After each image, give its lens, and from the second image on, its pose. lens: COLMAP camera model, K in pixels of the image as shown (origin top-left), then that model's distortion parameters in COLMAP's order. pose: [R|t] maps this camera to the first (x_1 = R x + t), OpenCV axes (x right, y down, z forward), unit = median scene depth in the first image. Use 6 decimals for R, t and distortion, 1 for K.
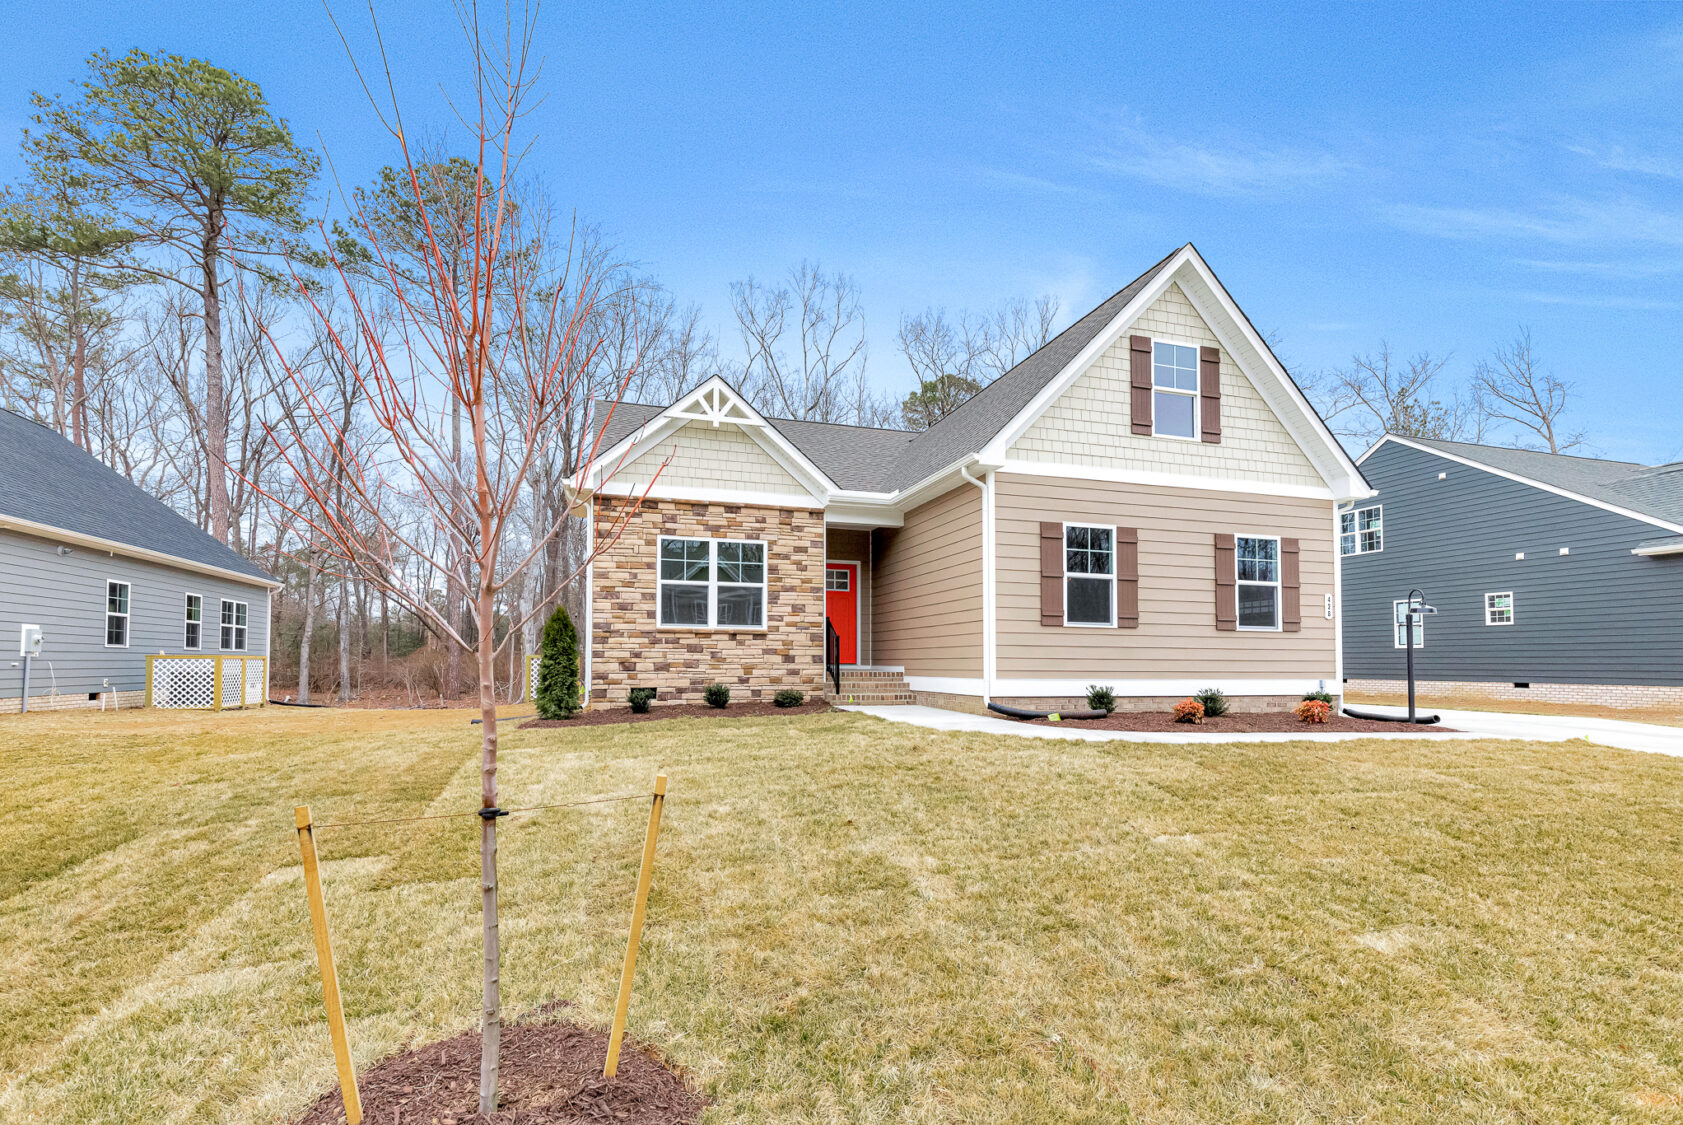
lens RADIAL K [[777.4, 0, 834.7], [0, 777.4, 535.2], [0, 0, 1]] dist [0.010021, -0.000213]
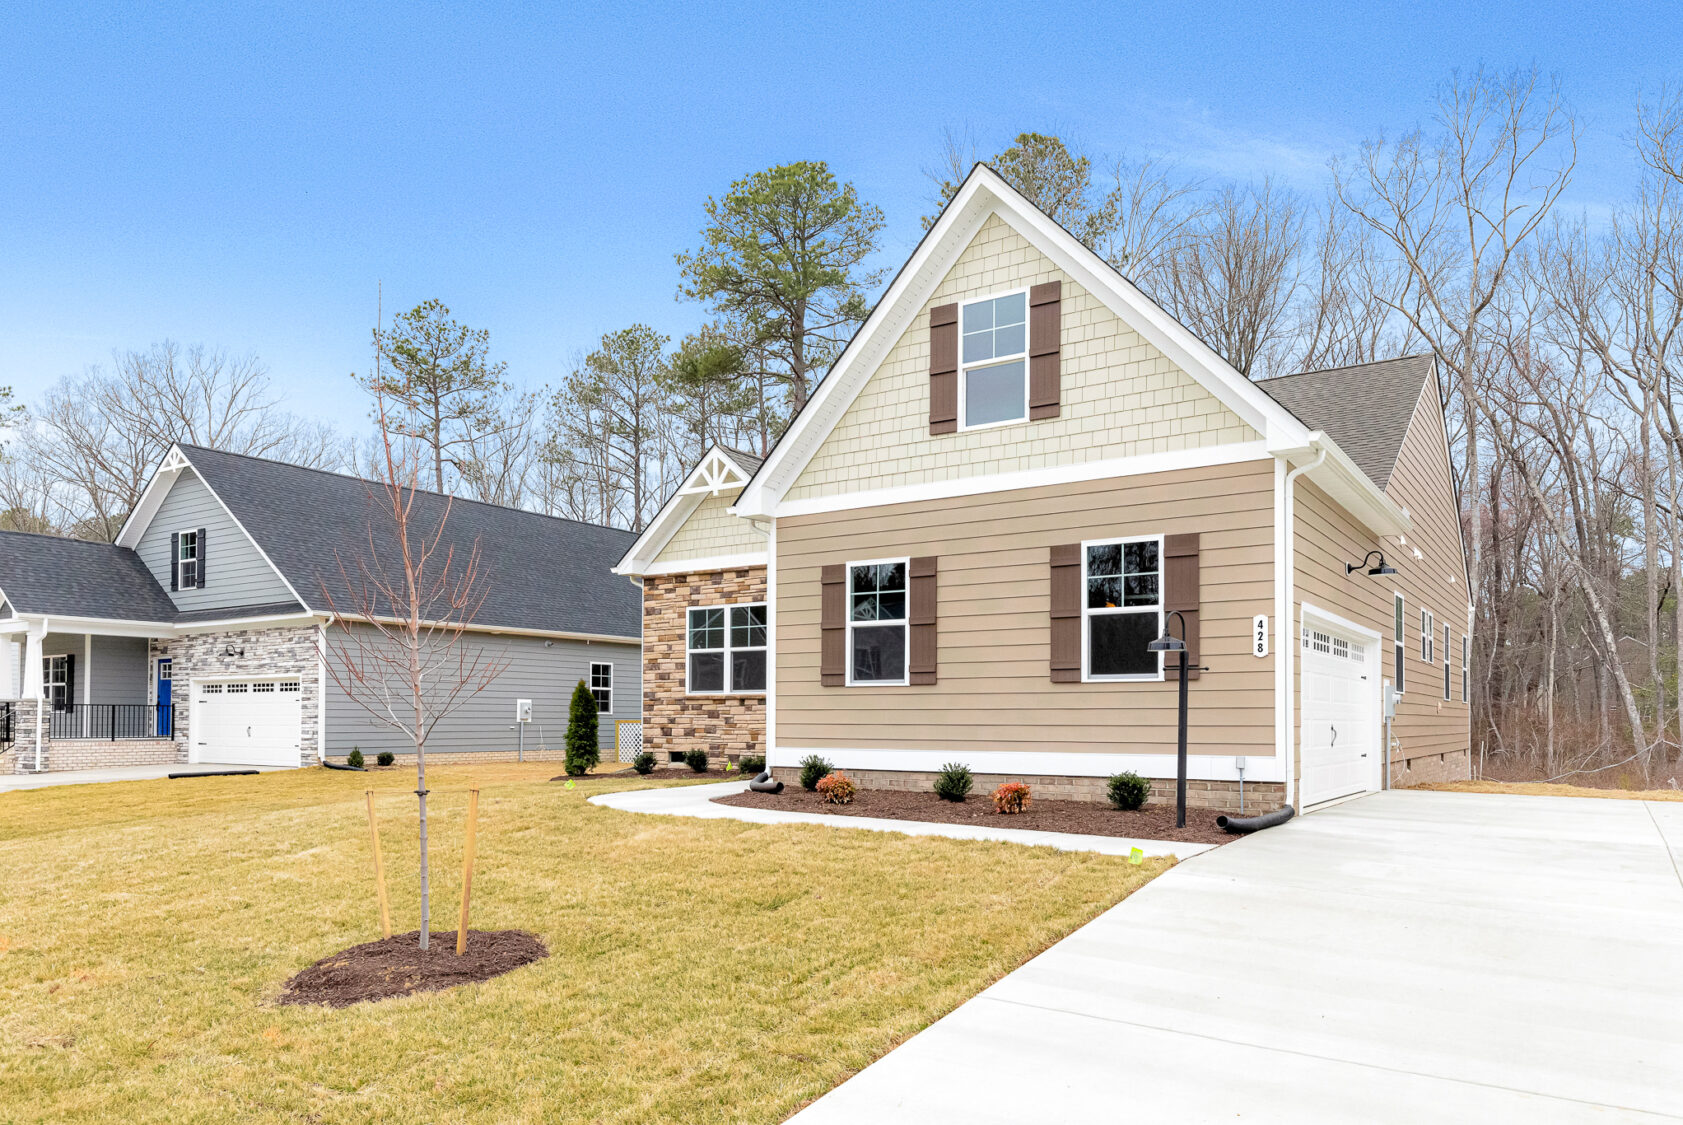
lens RADIAL K [[1109.7, 0, 843.1], [0, 1109.7, 515.8], [0, 0, 1]] dist [0.001247, -0.000213]
pose [[0.634525, -0.143847, -0.759398, 1.105186], [0.125709, 0.988653, -0.082235, 0.028690], [0.762611, -0.043283, 0.645408, 0.197112]]
